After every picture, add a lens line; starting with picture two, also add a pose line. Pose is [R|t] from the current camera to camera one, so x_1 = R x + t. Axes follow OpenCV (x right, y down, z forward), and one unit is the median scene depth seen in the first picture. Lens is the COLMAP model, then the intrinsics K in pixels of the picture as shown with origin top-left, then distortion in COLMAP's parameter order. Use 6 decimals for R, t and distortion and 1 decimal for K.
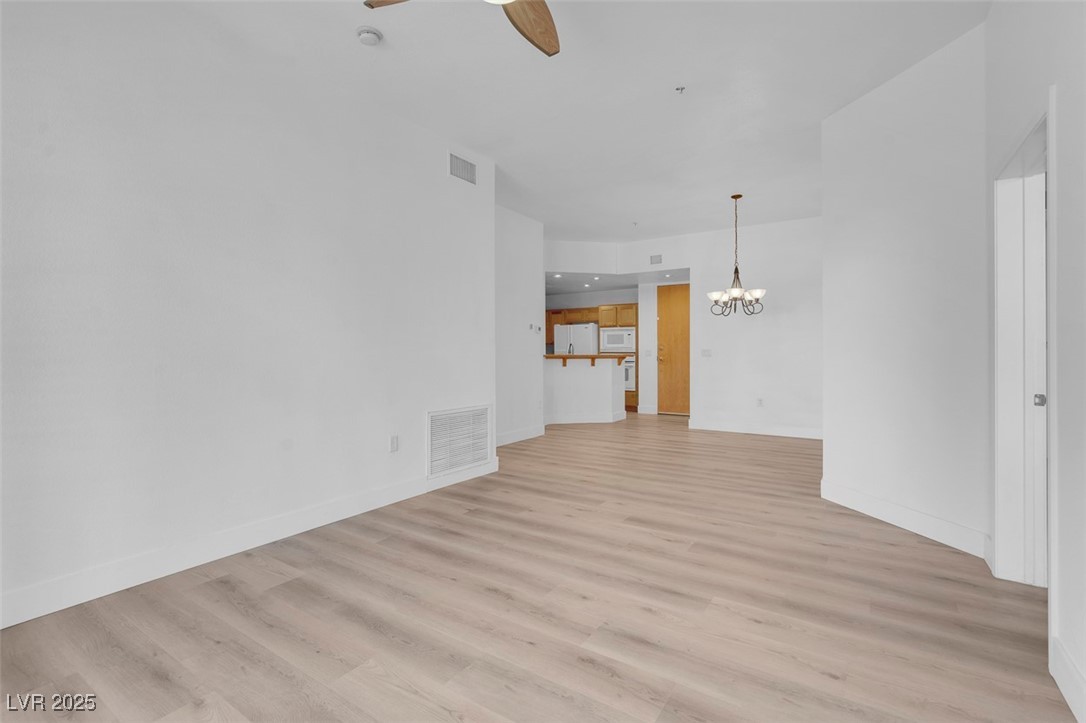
lens RADIAL K [[490.1, 0, 546.0], [0, 490.1, 354.0], [0, 0, 1]] dist [-0.009843, 0.003293]
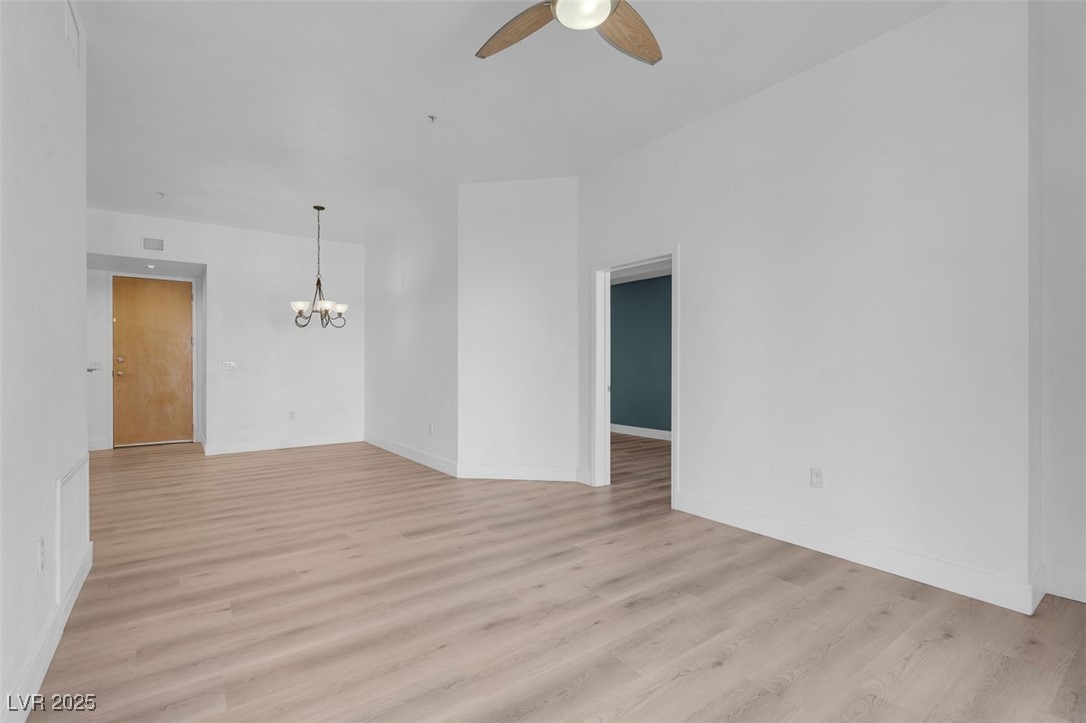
lens RADIAL K [[490.1, 0, 525.6], [0, 490.1, 364.3], [0, 0, 1]] dist [-0.009843, 0.003293]
pose [[0.359809, 0.000440, 0.933026, -0.395581], [0.005541, 0.999981, -0.002608, 0.001084], [-0.933010, 0.006109, 0.359799, 0.260844]]
